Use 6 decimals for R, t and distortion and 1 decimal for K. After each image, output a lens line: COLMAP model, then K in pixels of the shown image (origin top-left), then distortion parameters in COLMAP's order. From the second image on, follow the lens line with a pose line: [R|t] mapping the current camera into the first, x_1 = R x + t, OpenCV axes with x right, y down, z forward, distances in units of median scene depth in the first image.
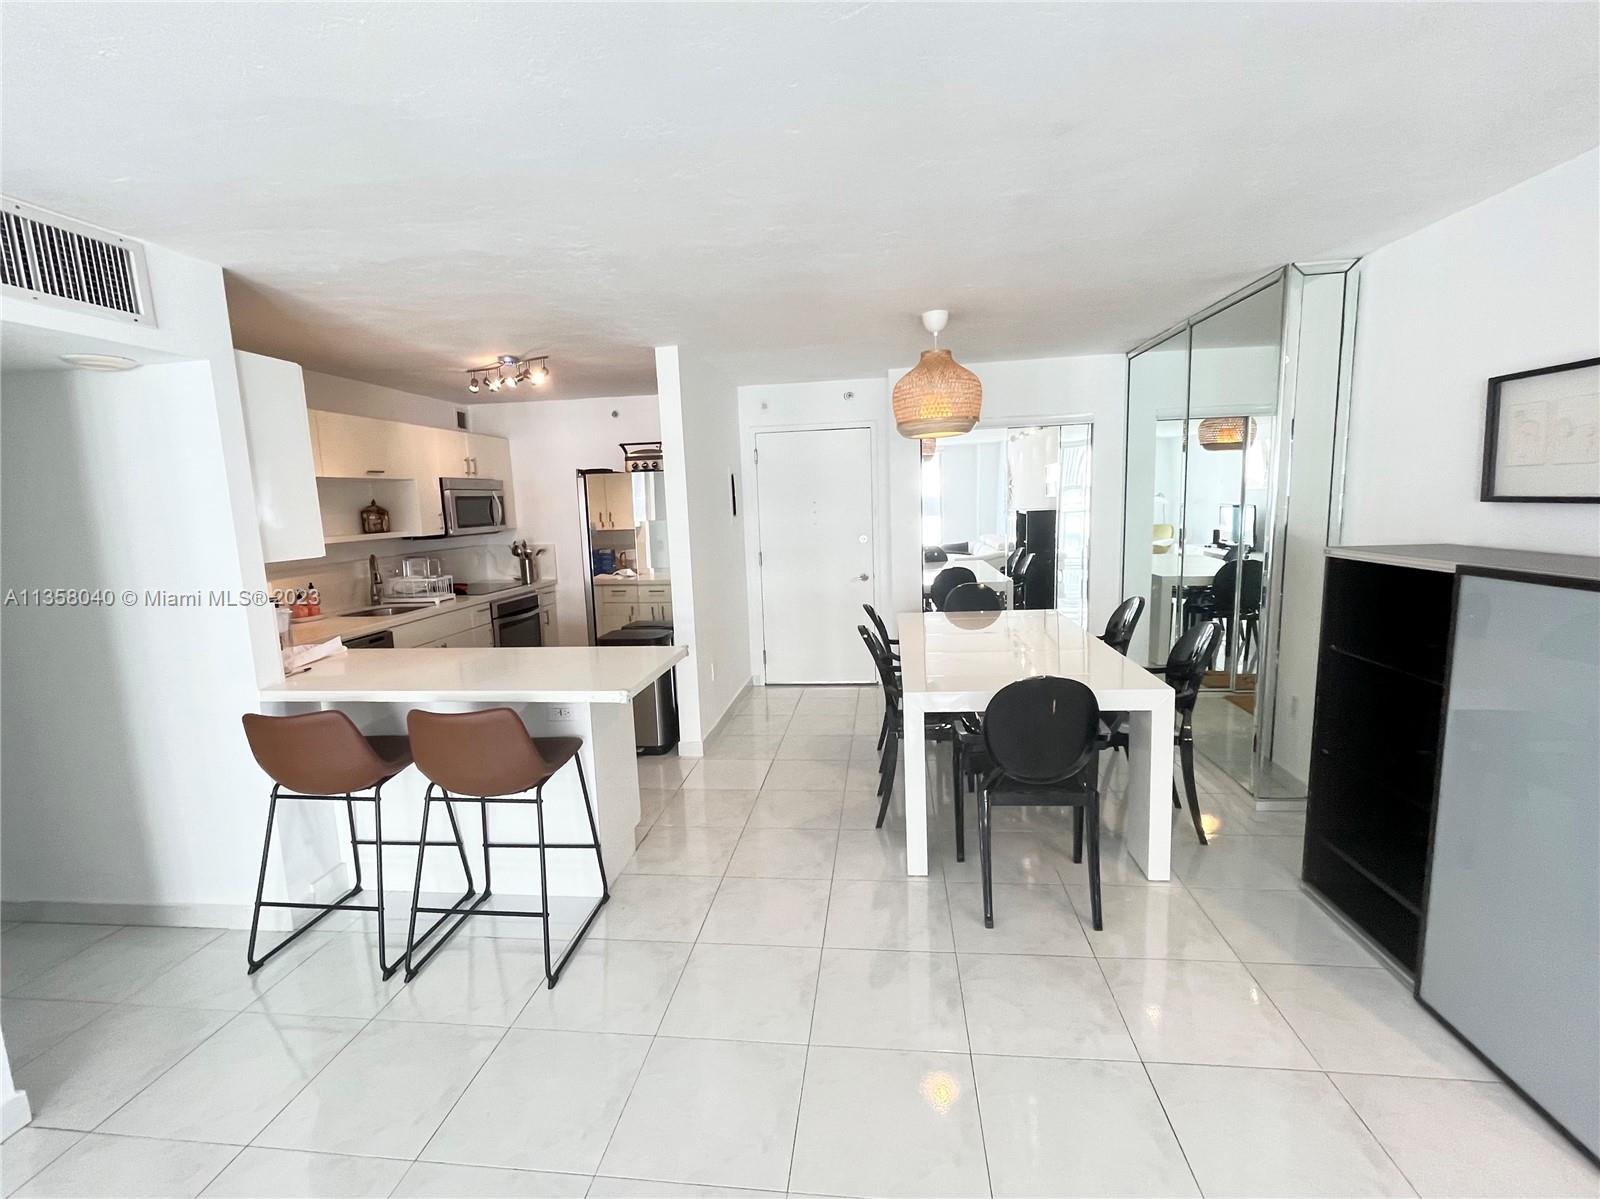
lens RADIAL K [[711.7, 0, 798.7], [0, 711.7, 602.1], [0, 0, 1]] dist [-0.001079, -0.000146]
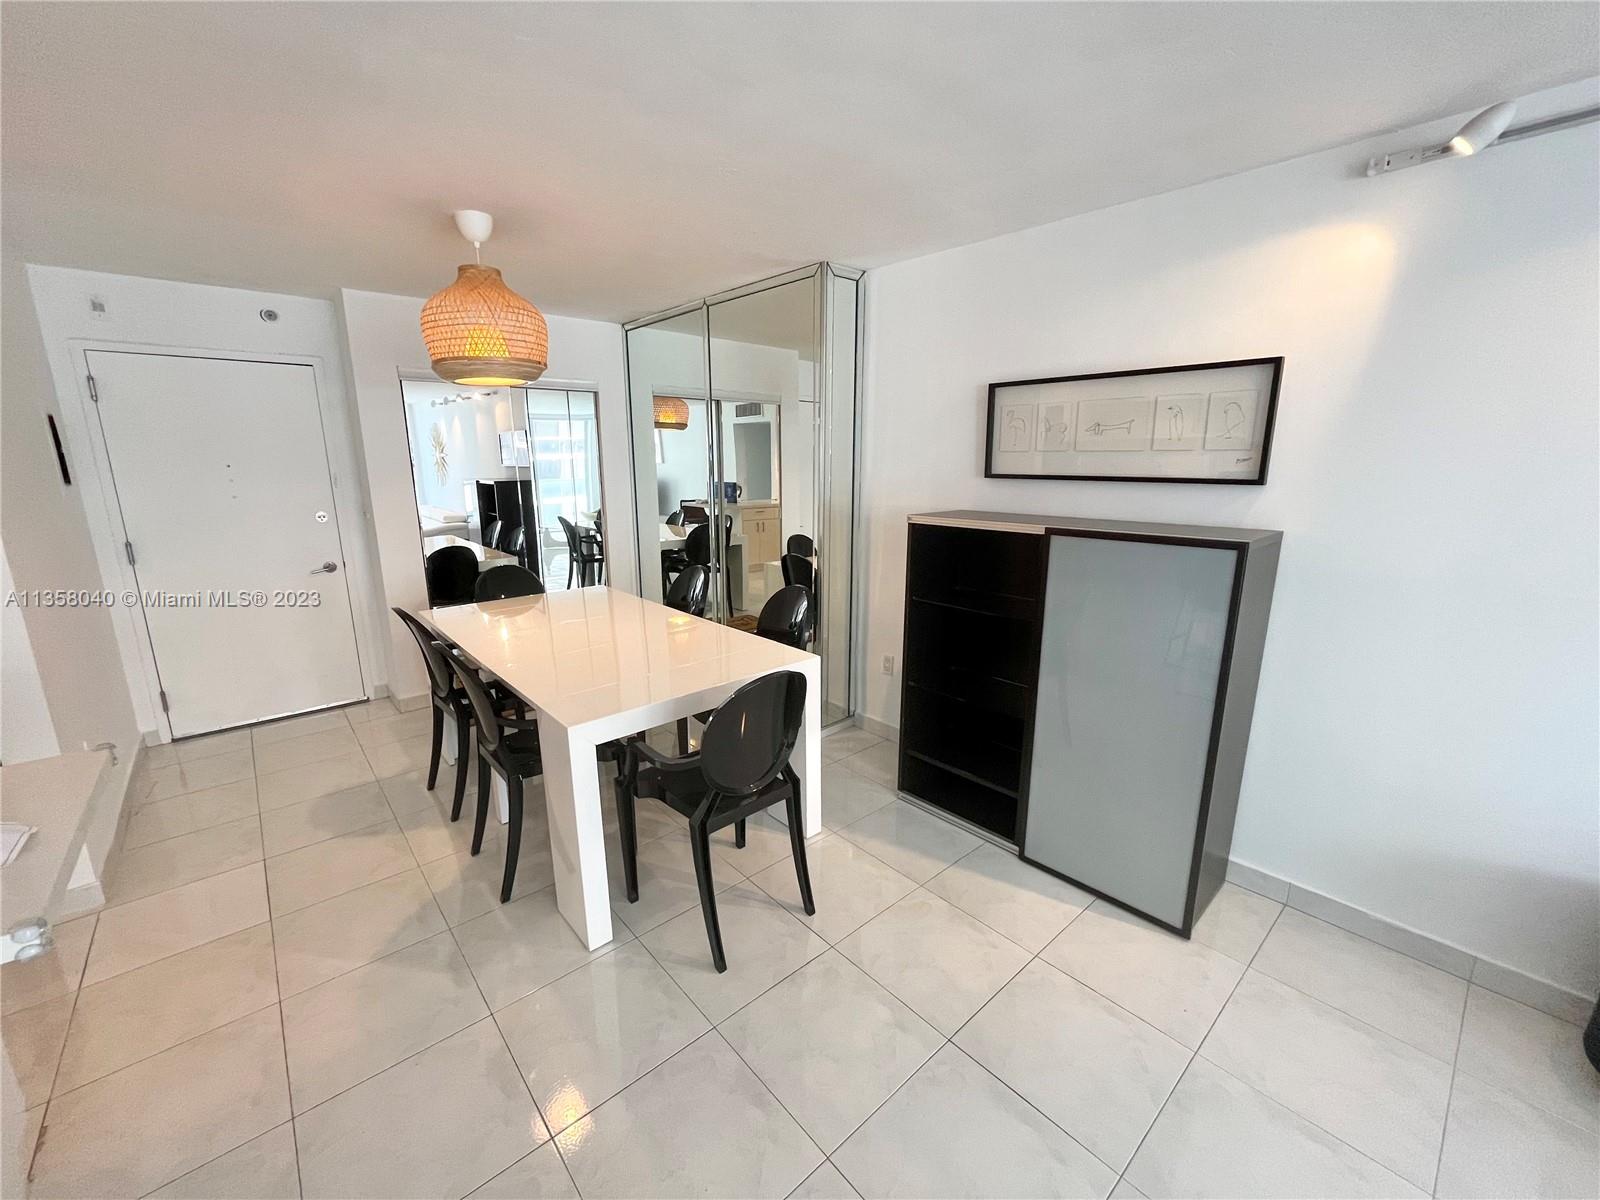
lens RADIAL K [[644.4, 0, 798.0], [0, 644.4, 604.3], [0, 0, 1]] dist [-0.001188, 0.000351]
pose [[0.676728, -0.130407, 0.724591, -0.146878], [0.085176, 0.991447, 0.098884, -0.042904], [-0.731289, -0.005200, 0.682048, 0.333207]]
